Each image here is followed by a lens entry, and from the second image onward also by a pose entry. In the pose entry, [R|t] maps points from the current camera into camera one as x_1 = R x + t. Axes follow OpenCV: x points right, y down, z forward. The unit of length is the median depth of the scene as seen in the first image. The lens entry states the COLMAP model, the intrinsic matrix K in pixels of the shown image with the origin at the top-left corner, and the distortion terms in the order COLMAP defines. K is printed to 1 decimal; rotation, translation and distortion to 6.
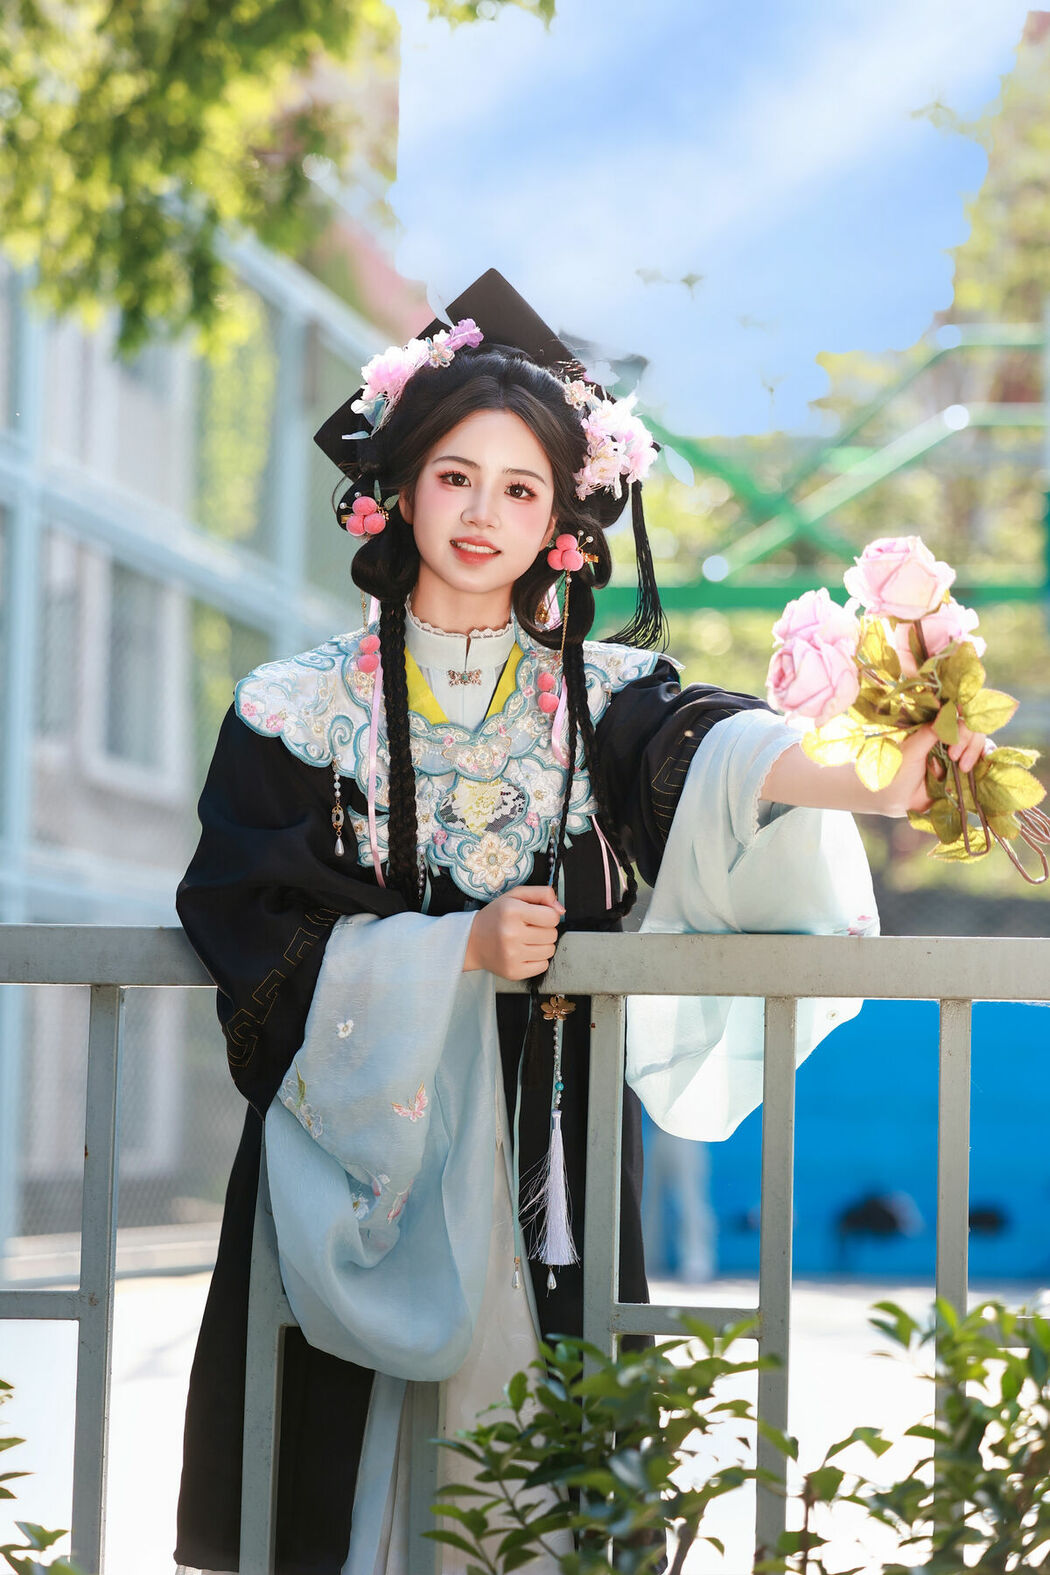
lens RADIAL K [[4521.6, 0, 516.8], [0, 4521.6, 781.3], [0, 0, 1]] dist [0.069314, 0.000000]
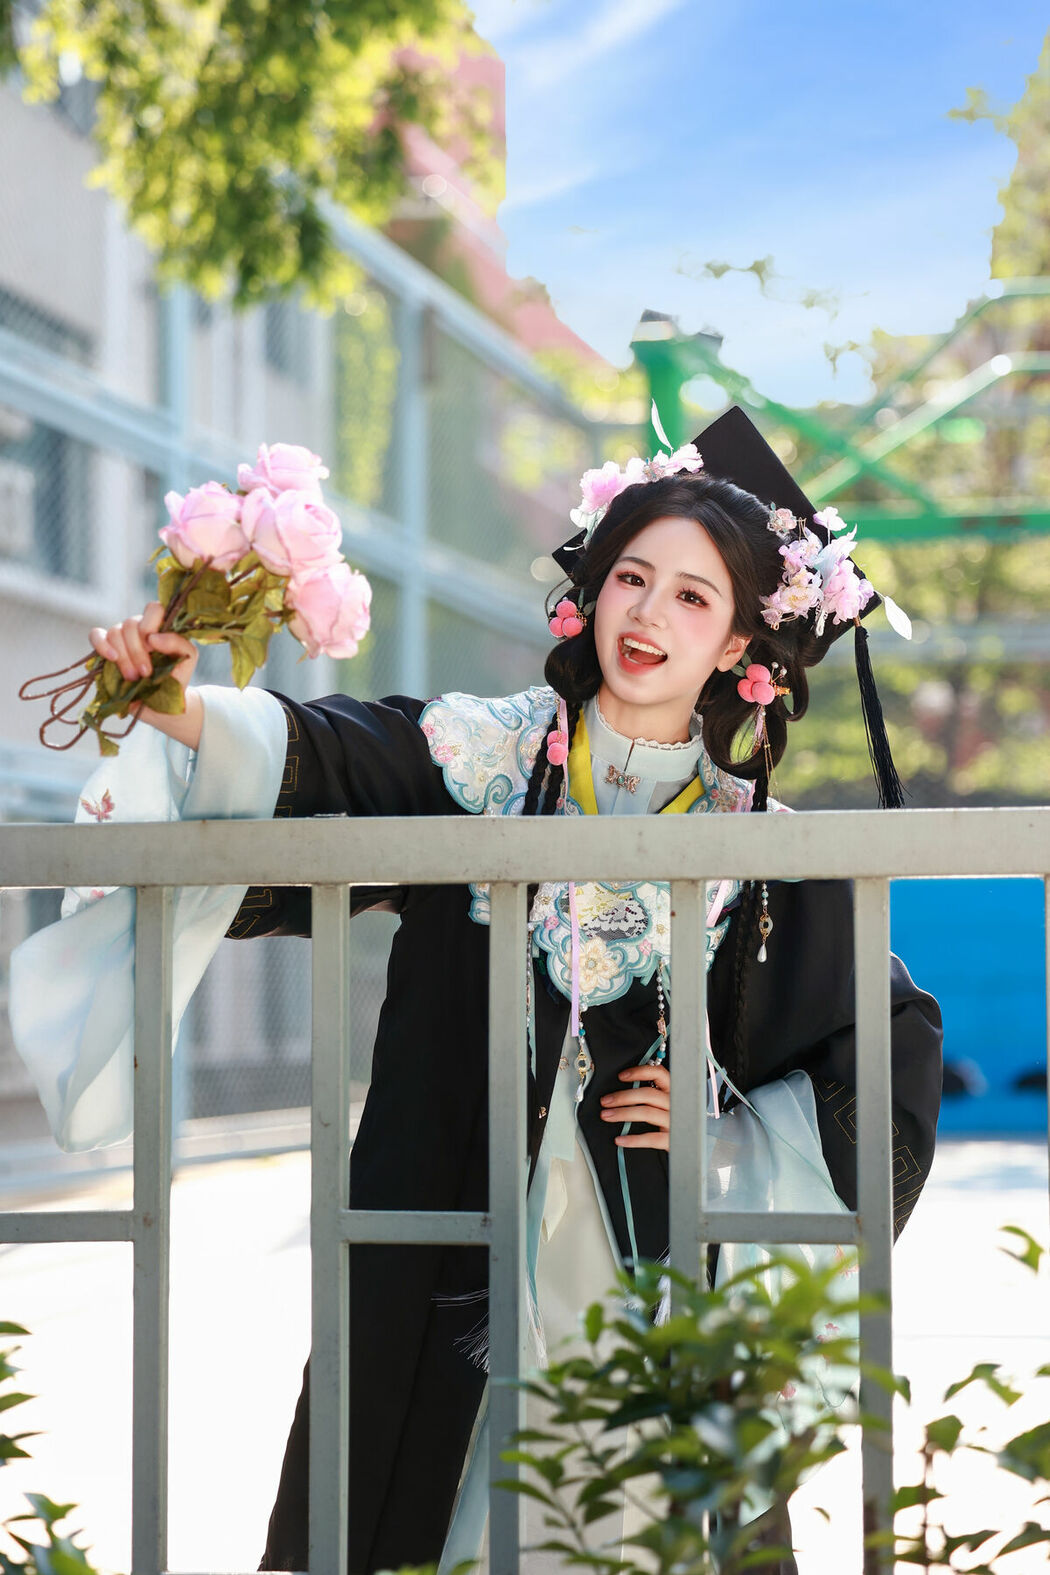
lens RADIAL K [[3972.1, 0, 541.0], [0, 3972.1, 777.3], [0, 0, 1]] dist [0.019625, 0.000000]
pose [[0.999400, -0.028037, -0.020325, 0.007445], [0.028385, 0.999452, 0.017042, 0.011110], [0.019836, -0.017609, 0.999648, 0.181837]]
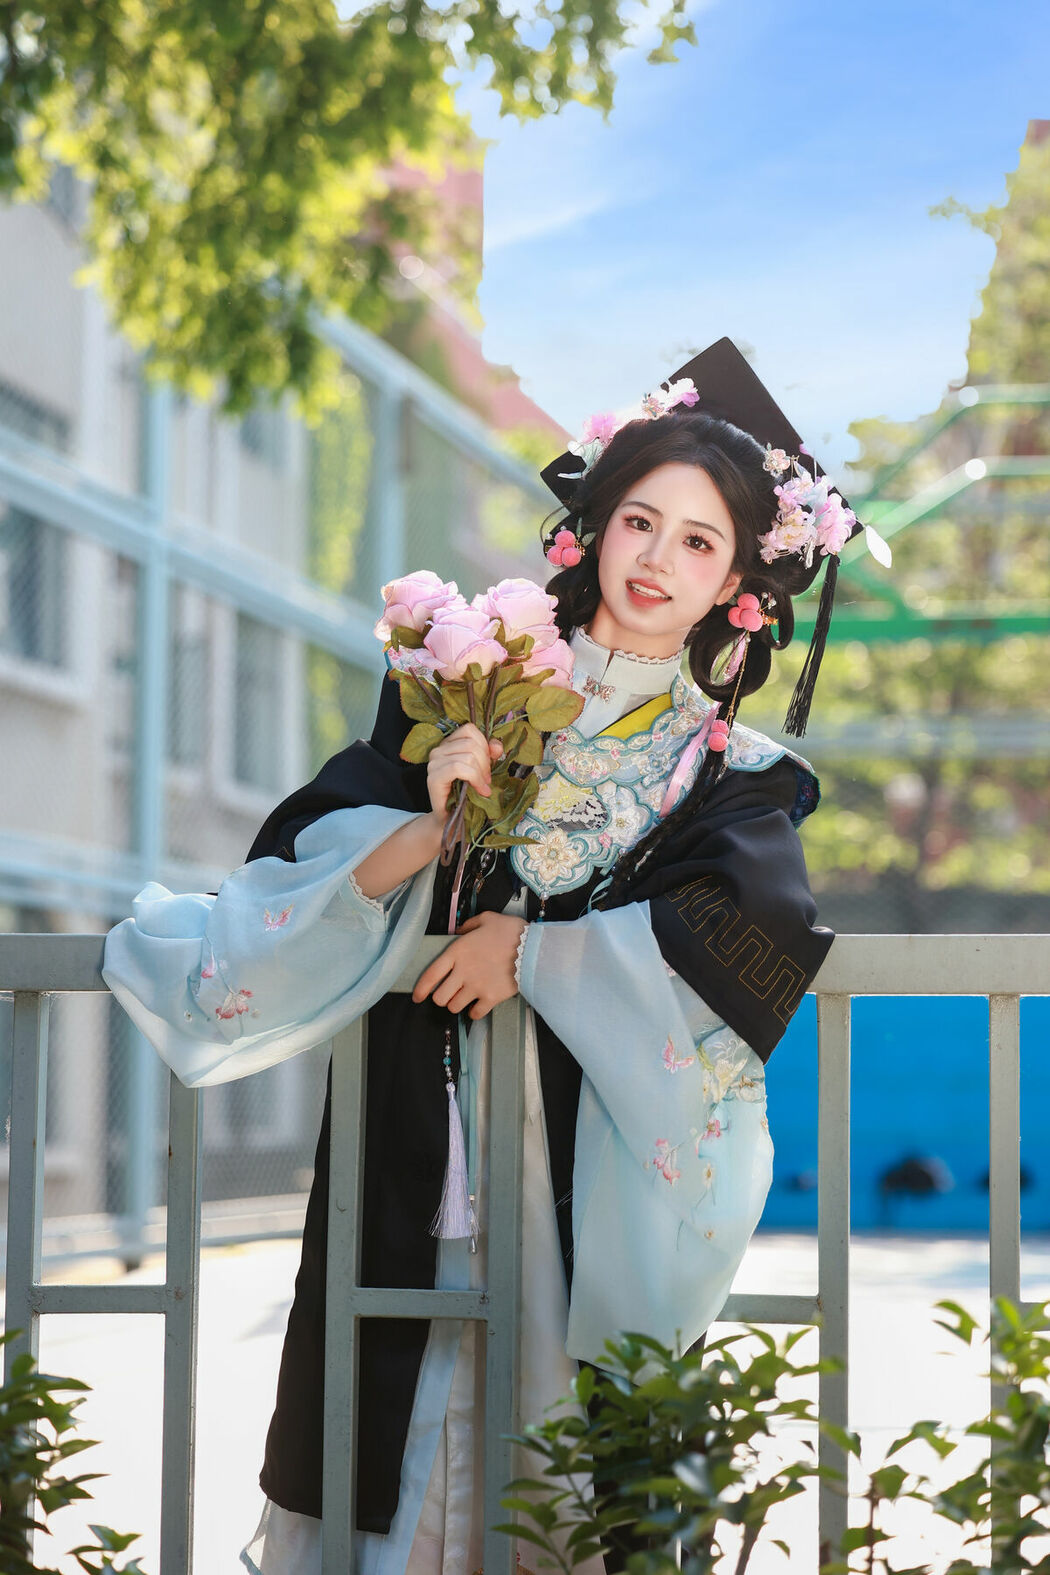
lens RADIAL K [[3972.1, 0, 515.2], [0, 3972.1, 796.7], [0, 0, 1]] dist [0.019625, 0.000000]
pose [[0.999695, -0.015384, -0.019298, 0.003394], [0.015371, 0.999882, -0.000810, 0.001953], [0.019308, 0.000513, 0.999813, 0.087814]]
